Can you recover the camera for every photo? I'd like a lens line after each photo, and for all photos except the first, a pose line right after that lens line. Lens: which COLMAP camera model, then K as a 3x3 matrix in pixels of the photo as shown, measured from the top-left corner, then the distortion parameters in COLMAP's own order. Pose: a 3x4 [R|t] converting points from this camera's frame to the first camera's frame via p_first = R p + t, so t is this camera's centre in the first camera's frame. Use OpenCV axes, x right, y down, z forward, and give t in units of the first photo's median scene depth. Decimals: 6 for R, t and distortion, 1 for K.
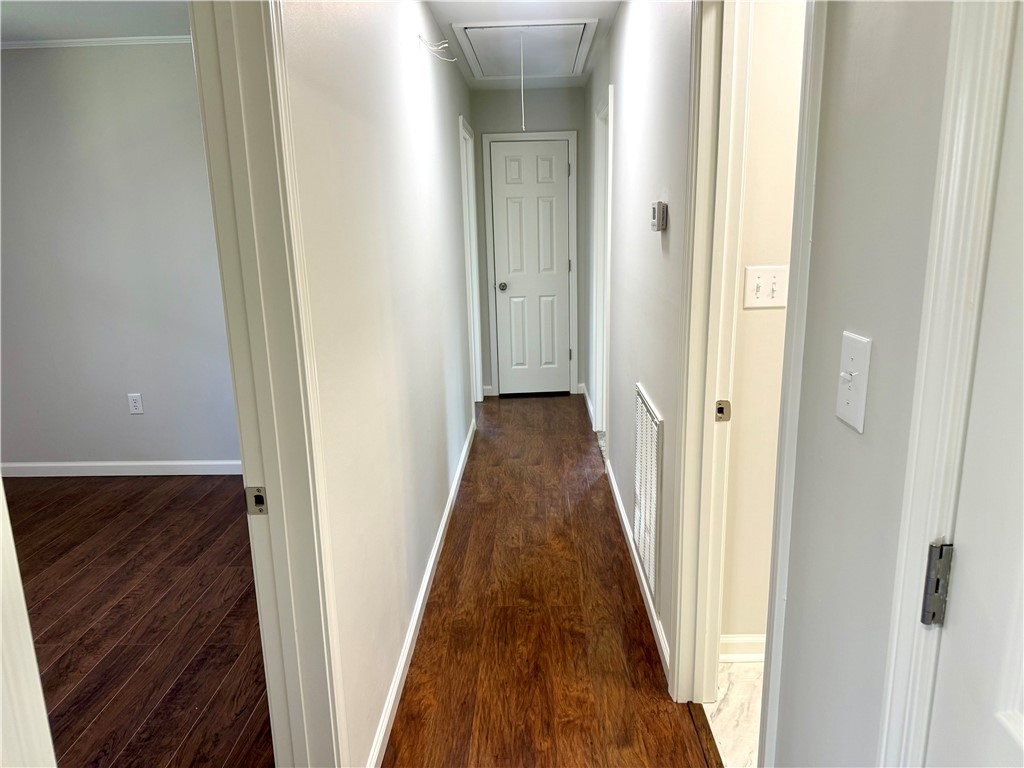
lens RADIAL K [[725.4, 0, 512.0], [0, 725.4, 384.0], [0, 0, 1]] dist [0.027476, -0.027799]
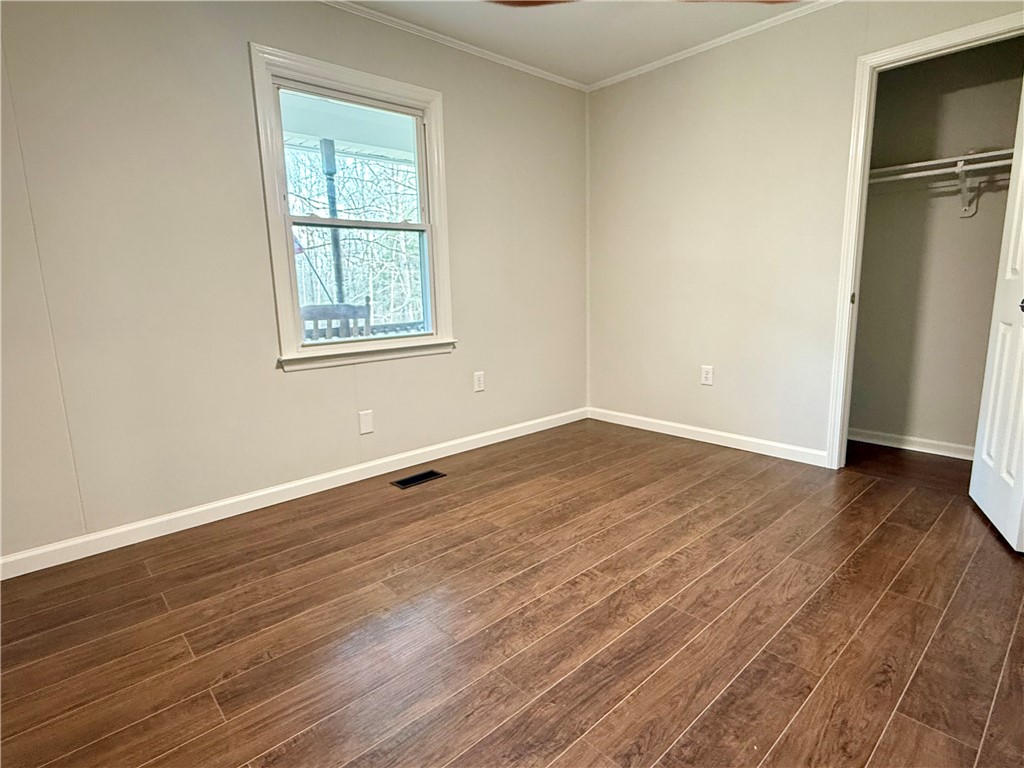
lens RADIAL K [[542.6, 0, 515.9], [0, 542.6, 384.8], [0, 0, 1]] dist [-0.000758, -0.000318]
pose [[0.698252, 0.133970, -0.703204, -0.199033], [-0.153518, 0.987501, 0.035695, 0.078684], [0.699197, 0.083030, 0.710091, 0.313053]]
